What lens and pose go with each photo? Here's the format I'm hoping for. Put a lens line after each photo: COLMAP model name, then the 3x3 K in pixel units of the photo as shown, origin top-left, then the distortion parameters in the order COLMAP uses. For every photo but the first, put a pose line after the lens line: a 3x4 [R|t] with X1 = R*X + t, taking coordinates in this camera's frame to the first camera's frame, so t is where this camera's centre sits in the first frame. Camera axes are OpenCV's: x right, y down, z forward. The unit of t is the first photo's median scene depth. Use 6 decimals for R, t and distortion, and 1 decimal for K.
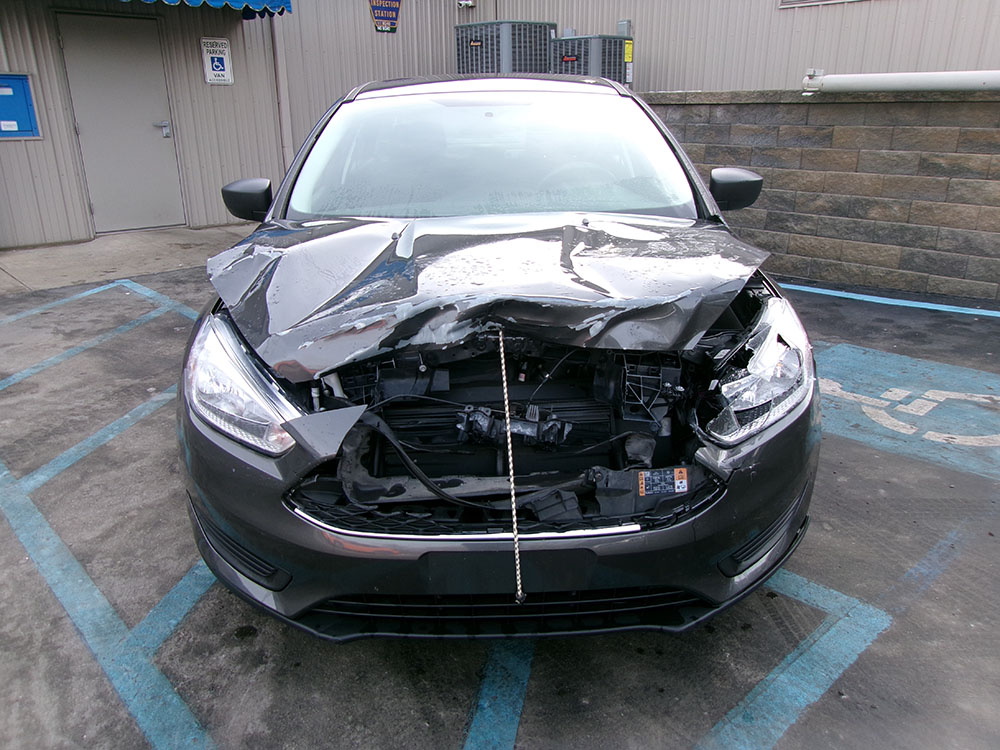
lens RADIAL K [[769.2, 0, 497.7], [0, 769.2, 370.9], [0, 0, 1]] dist [0.001108, 0.015608]
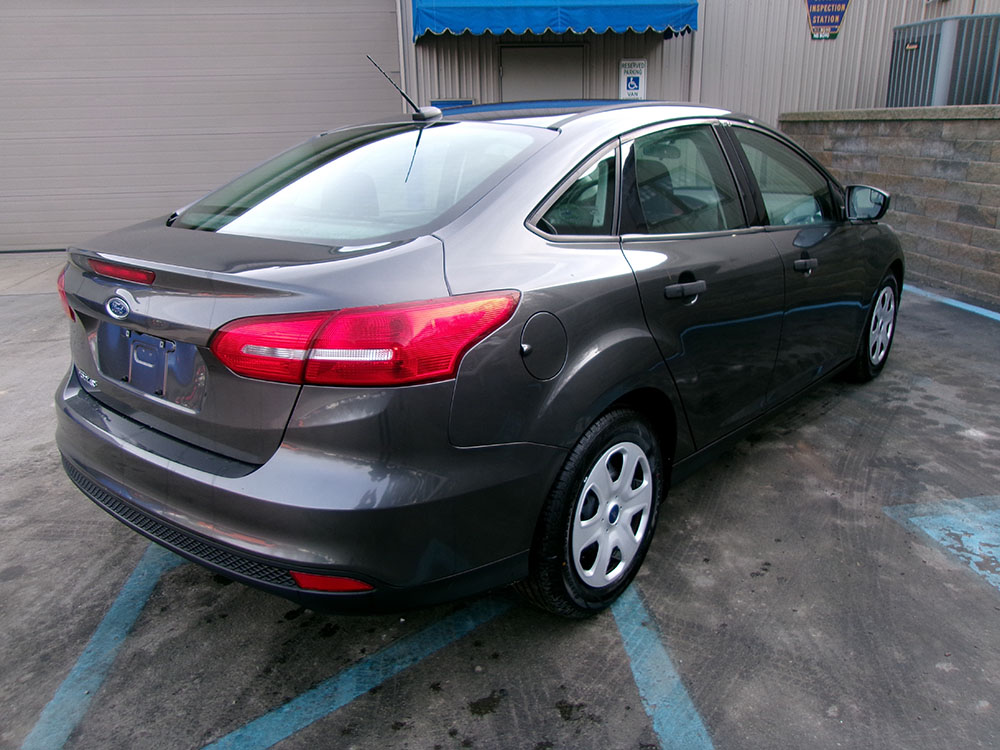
lens RADIAL K [[769.2, 0, 500.6], [0, 769.2, 376.5], [0, 0, 1]] dist [0.001108, 0.015608]
pose [[0.801509, 0.179425, -0.570429, 0.260096], [-0.179887, 0.982083, 0.056150, -0.048771], [0.570284, 0.057608, 0.819425, 0.088315]]
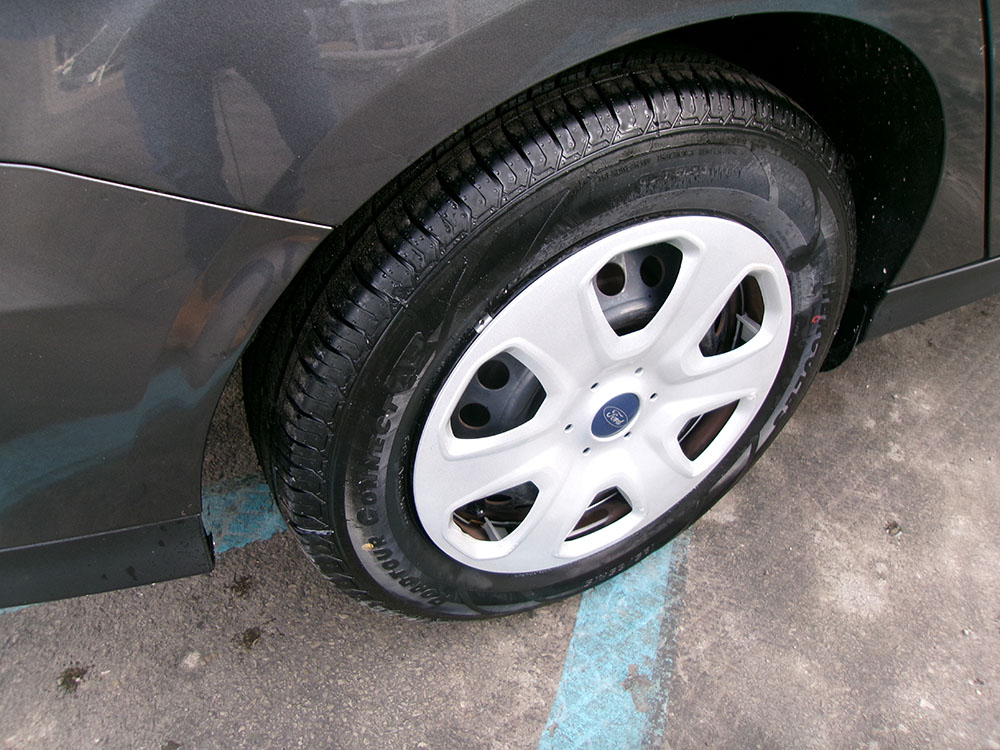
lens RADIAL K [[769.2, 0, 499.8], [0, 769.2, 371.7], [0, 0, 1]] dist [0.001108, 0.015608]
pose [[0.510585, 0.592157, -0.623420, 0.157383], [-0.291699, 0.801347, 0.522259, -0.036449], [0.808835, -0.084807, 0.581888, 0.369641]]
